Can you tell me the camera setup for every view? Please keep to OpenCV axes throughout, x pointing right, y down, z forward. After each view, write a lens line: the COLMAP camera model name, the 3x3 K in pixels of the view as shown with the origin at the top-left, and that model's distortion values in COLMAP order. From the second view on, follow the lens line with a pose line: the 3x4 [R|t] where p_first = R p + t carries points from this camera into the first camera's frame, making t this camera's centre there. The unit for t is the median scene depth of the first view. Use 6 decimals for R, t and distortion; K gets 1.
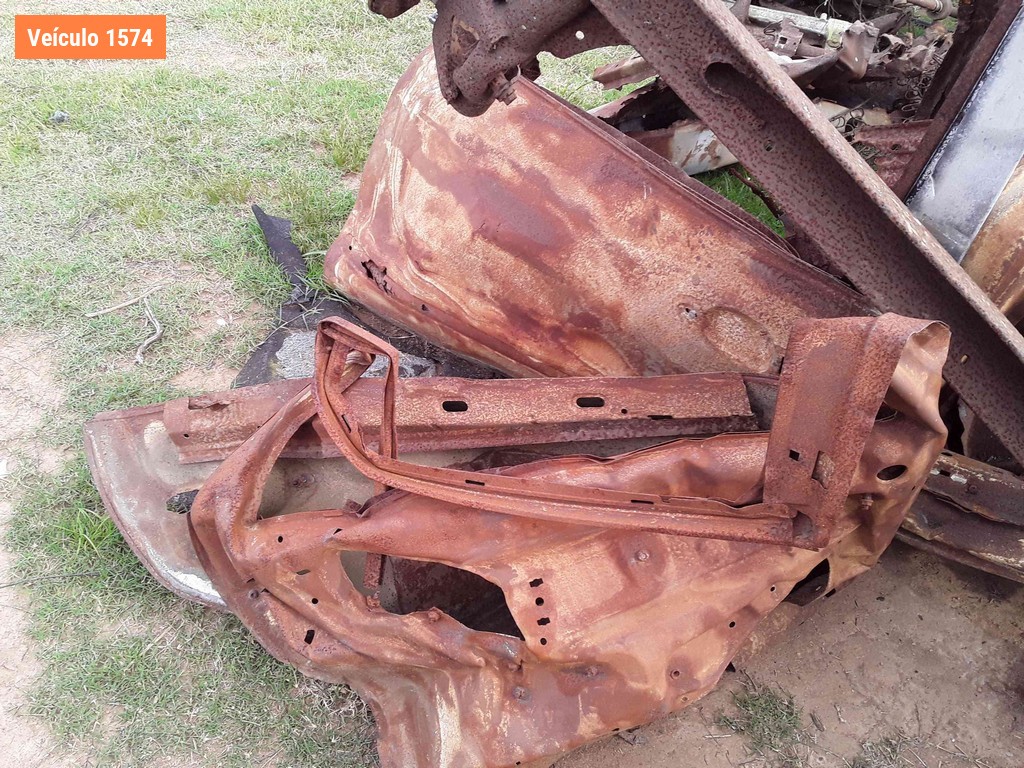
lens RADIAL K [[932.3, 0, 512.1], [0, 932.3, 383.6], [0, 0, 1]] dist [0.066816, -0.137216]
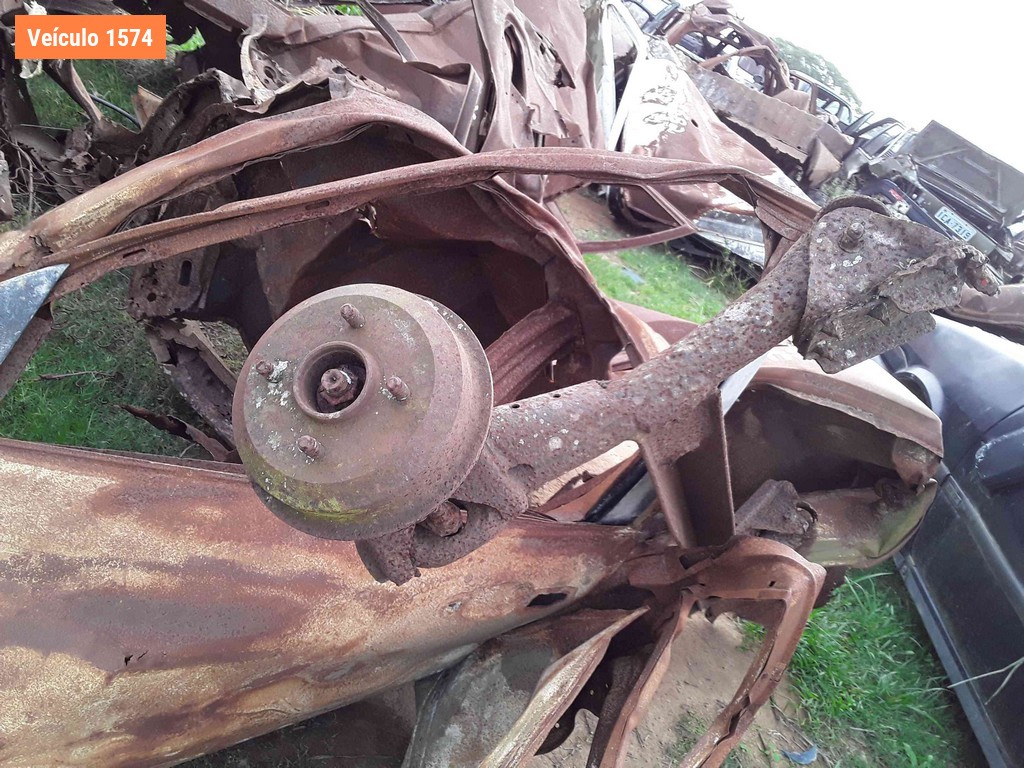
lens RADIAL K [[932.3, 0, 511.5], [0, 932.3, 384.3], [0, 0, 1]] dist [0.066816, -0.137216]
pose [[0.298107, -0.378595, 0.876241, -0.538305], [0.319012, 0.904711, 0.282364, -0.509567], [-0.899646, 0.195357, 0.390477, 0.448207]]
